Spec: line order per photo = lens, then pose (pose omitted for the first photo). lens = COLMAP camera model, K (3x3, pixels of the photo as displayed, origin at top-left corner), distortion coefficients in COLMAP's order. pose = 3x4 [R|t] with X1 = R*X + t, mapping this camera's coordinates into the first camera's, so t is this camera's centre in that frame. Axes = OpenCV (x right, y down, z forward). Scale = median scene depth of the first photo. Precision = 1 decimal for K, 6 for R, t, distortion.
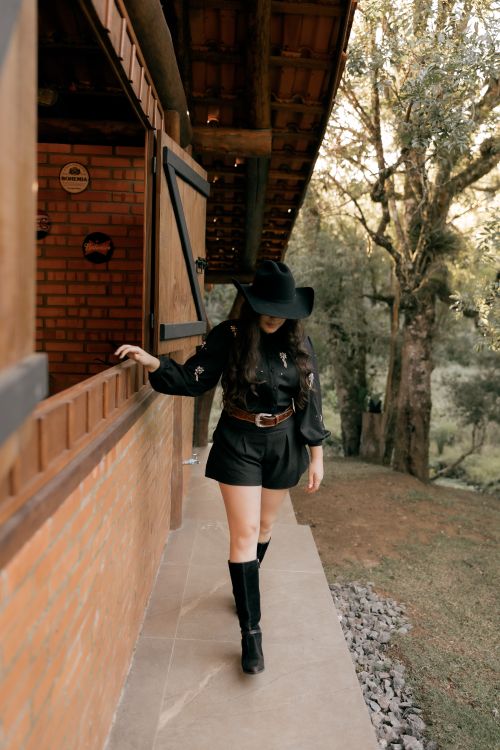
lens RADIAL K [[615.1, 0, 250.0], [0, 615.1, 375.0], [0, 0, 1]] dist [-0.003505, 0.004923]
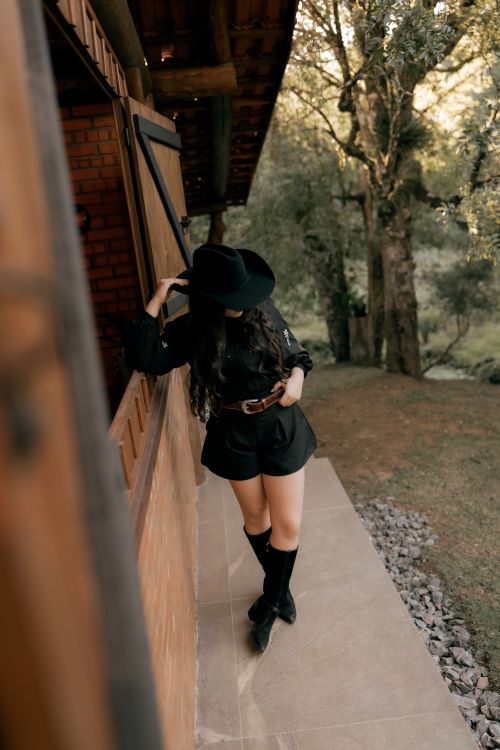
lens RADIAL K [[615.1, 0, 250.0], [0, 615.1, 375.0], [0, 0, 1]] dist [-0.003505, 0.004923]
pose [[0.987065, -0.158352, 0.025045, -0.030766], [0.152542, 0.975712, 0.157217, -0.062922], [-0.049332, -0.151363, 0.987246, 0.005794]]
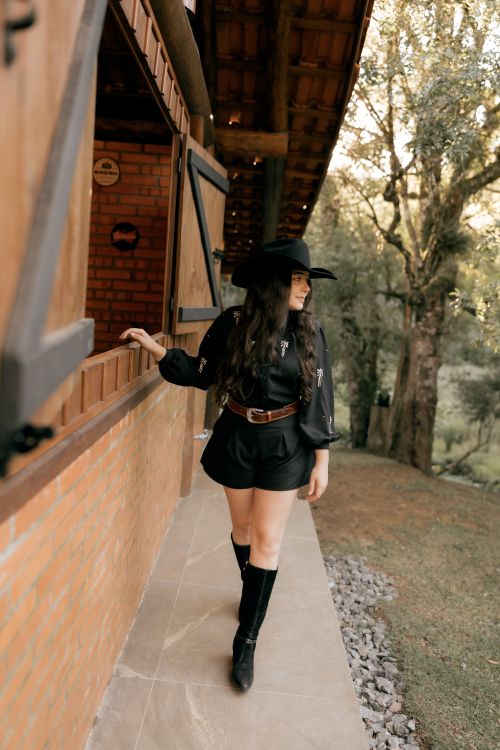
lens RADIAL K [[620.5, 0, 246.1], [0, 620.5, 377.9], [0, 0, 1]] dist [-0.001634, 0.000006]
pose [[0.998612, 0.042505, -0.031087, 0.010523], [-0.042034, 0.998994, 0.015653, 0.014313], [0.031721, -0.014324, 0.999394, -0.079384]]
